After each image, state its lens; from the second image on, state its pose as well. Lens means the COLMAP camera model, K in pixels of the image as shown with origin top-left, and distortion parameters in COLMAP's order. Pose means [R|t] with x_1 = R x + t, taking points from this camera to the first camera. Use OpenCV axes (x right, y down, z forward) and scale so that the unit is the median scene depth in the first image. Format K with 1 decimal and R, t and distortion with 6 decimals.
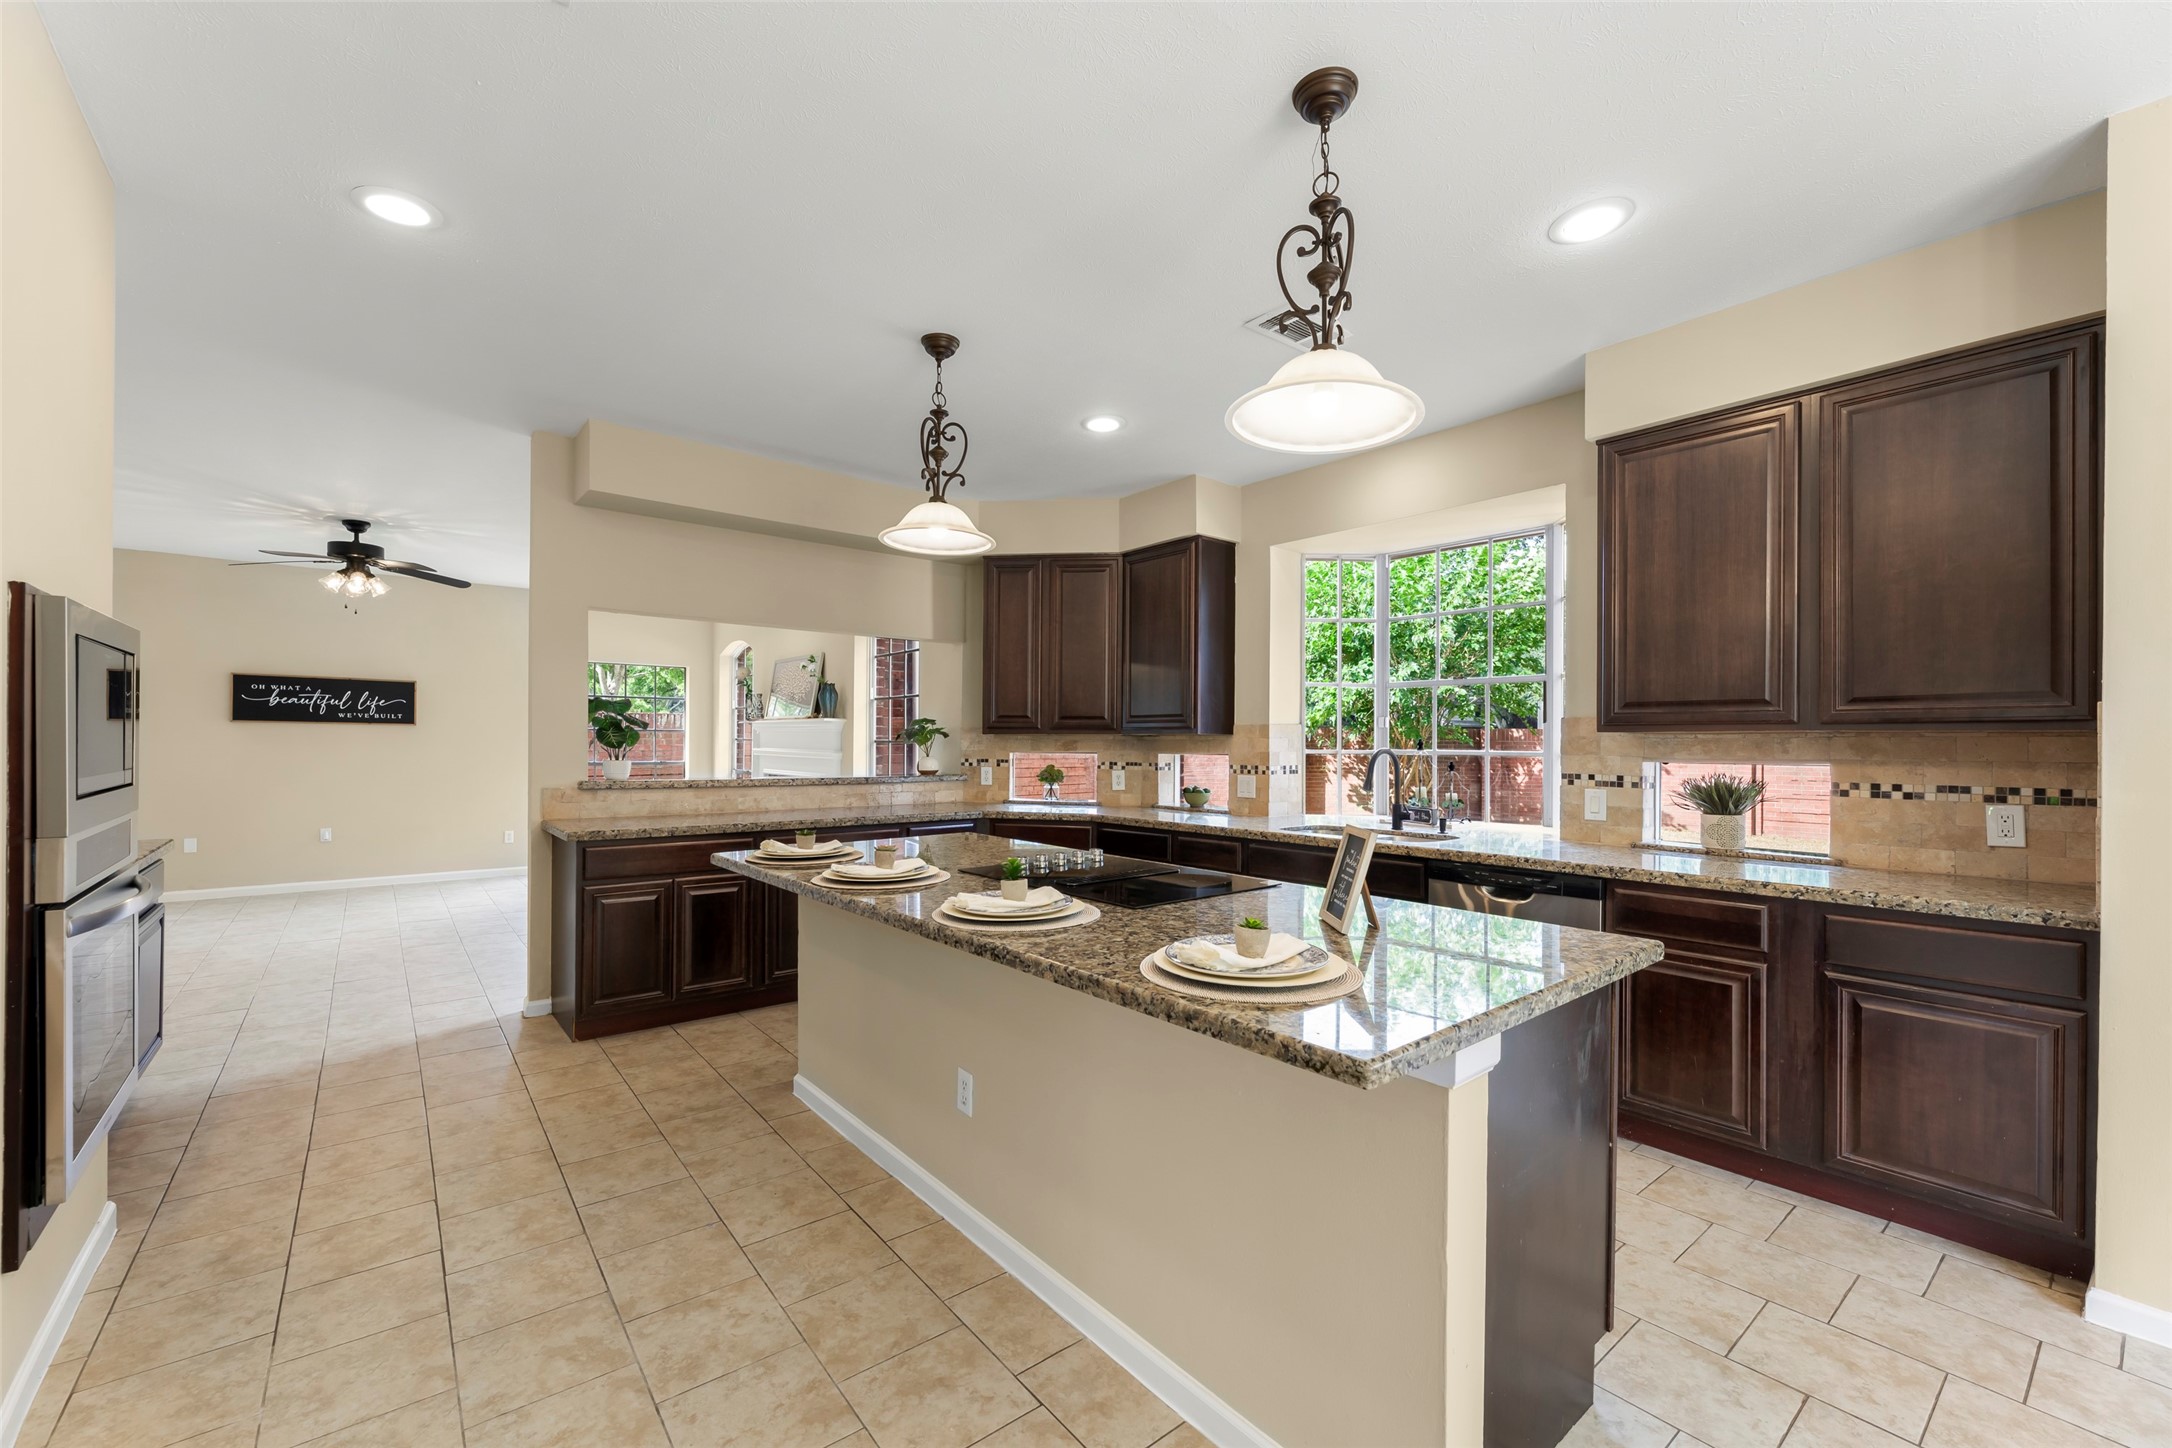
lens RADIAL K [[884.0, 0, 1081.7], [0, 884.0, 738.7], [0, 0, 1]] dist [0.001321, -0.000170]
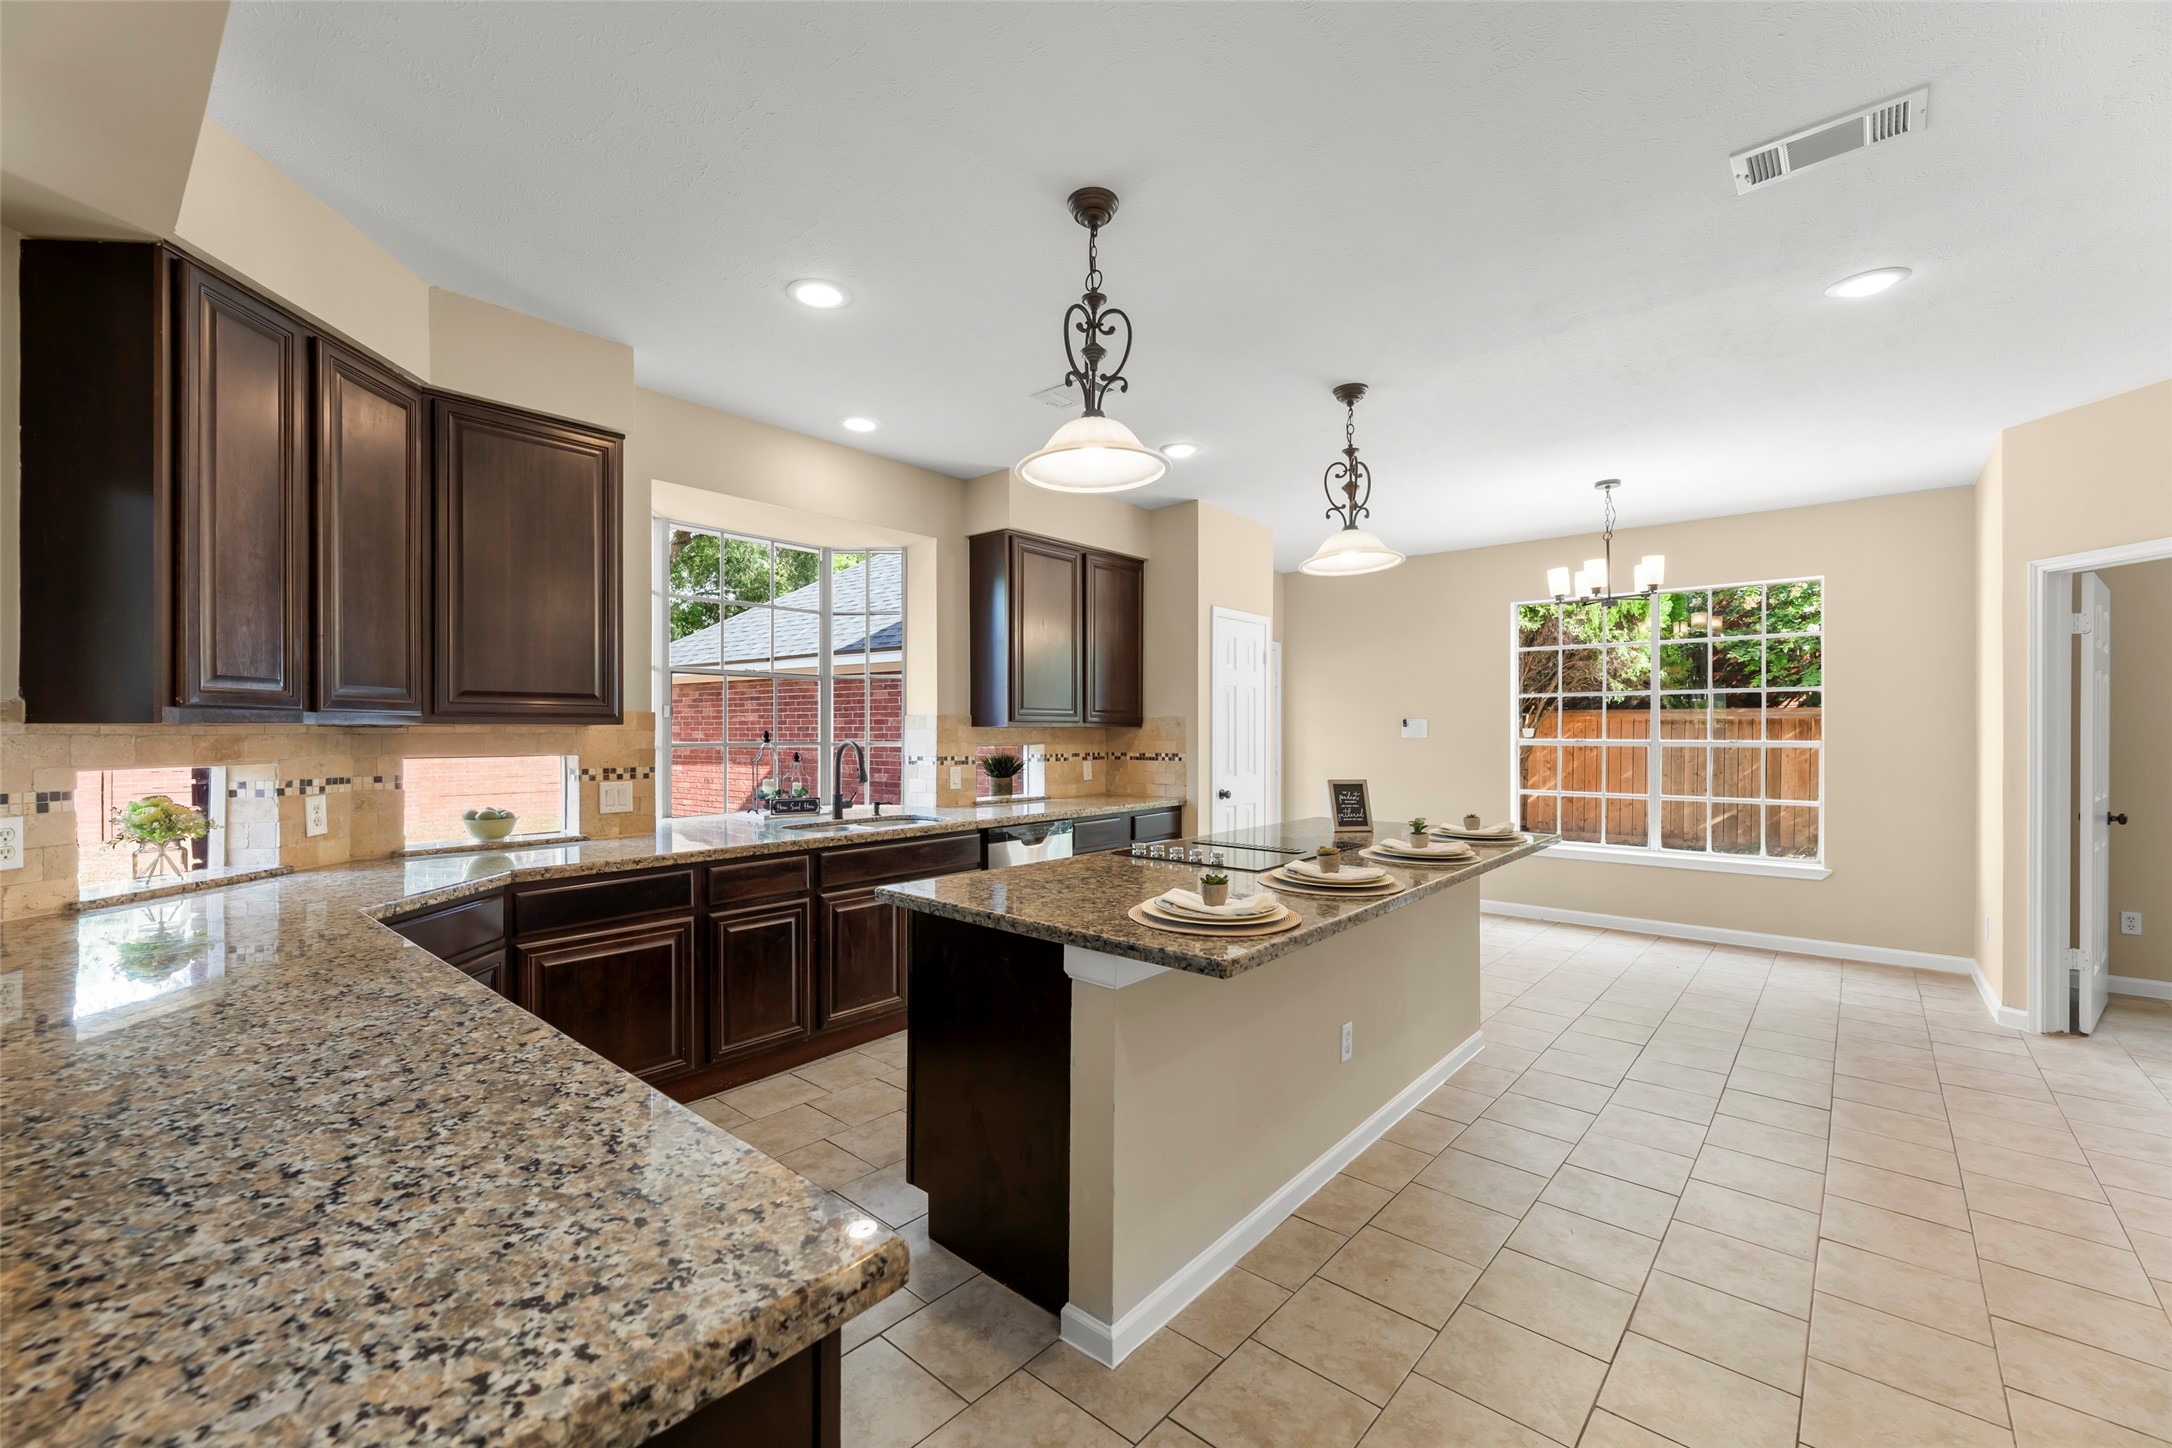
lens RADIAL K [[884.0, 0, 1084.0], [0, 884.0, 729.5], [0, 0, 1]] dist [0.001321, -0.000170]
pose [[-0.171590, -0.003458, 0.985162, -0.805908], [-0.003103, 0.999991, 0.002970, -0.006285], [-0.985164, -0.002547, -0.171599, 1.026050]]
